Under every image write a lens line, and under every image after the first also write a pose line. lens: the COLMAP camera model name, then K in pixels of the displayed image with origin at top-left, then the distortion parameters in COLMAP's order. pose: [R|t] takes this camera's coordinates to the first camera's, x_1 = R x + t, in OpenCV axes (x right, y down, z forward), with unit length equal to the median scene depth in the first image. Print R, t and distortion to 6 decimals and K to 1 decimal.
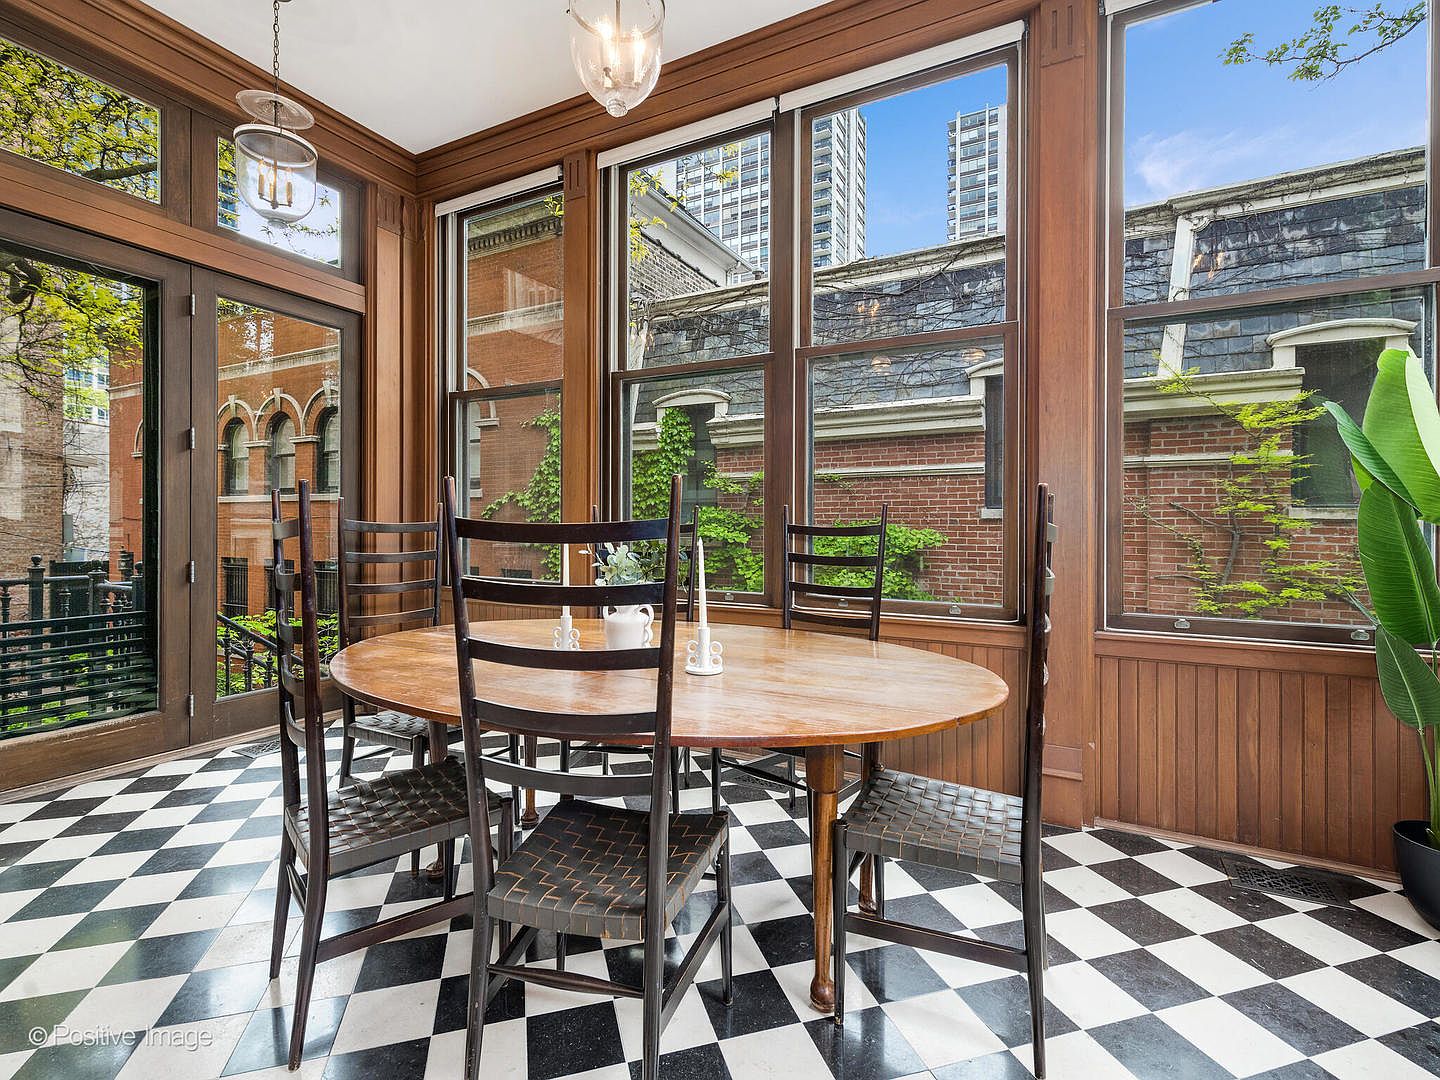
lens RADIAL K [[706.6, 0, 713.9], [0, 706.6, 533.9], [0, 0, 1]] dist [0.010356, -0.001795]
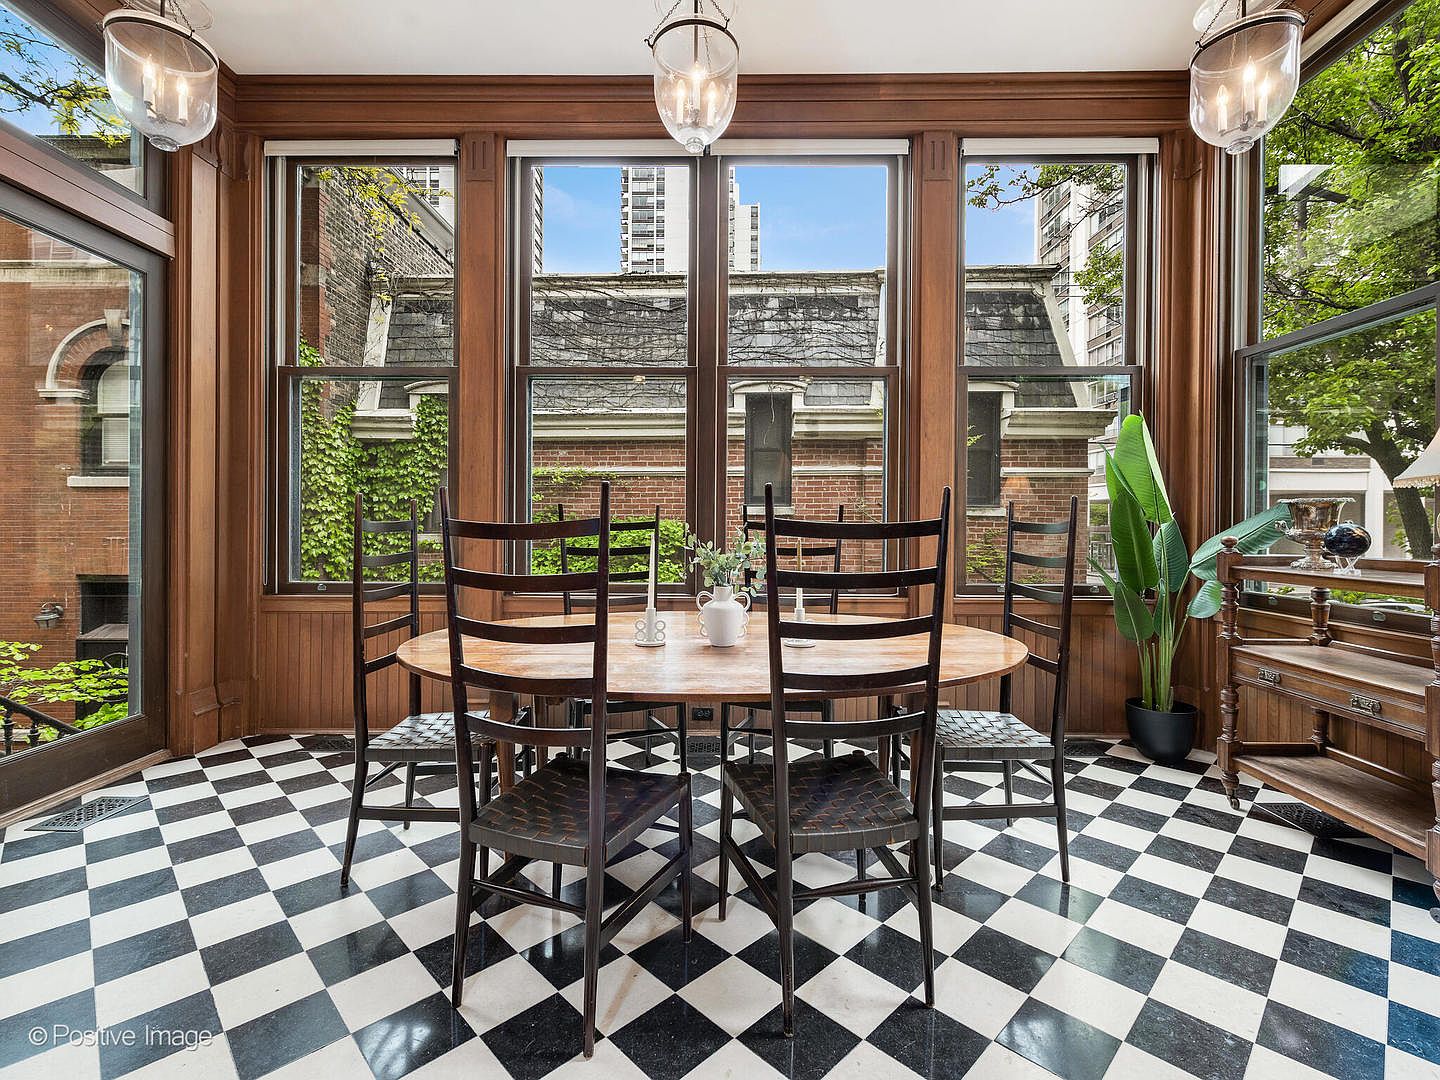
lens RADIAL K [[706.6, 0, 709.4], [0, 706.6, 532.9], [0, 0, 1]] dist [0.010356, -0.001795]
pose [[0.878555, -0.011319, 0.477507, -0.220587], [0.008482, 0.999931, 0.008097, -0.001776], [-0.477566, -0.003063, 0.878591, 0.005266]]
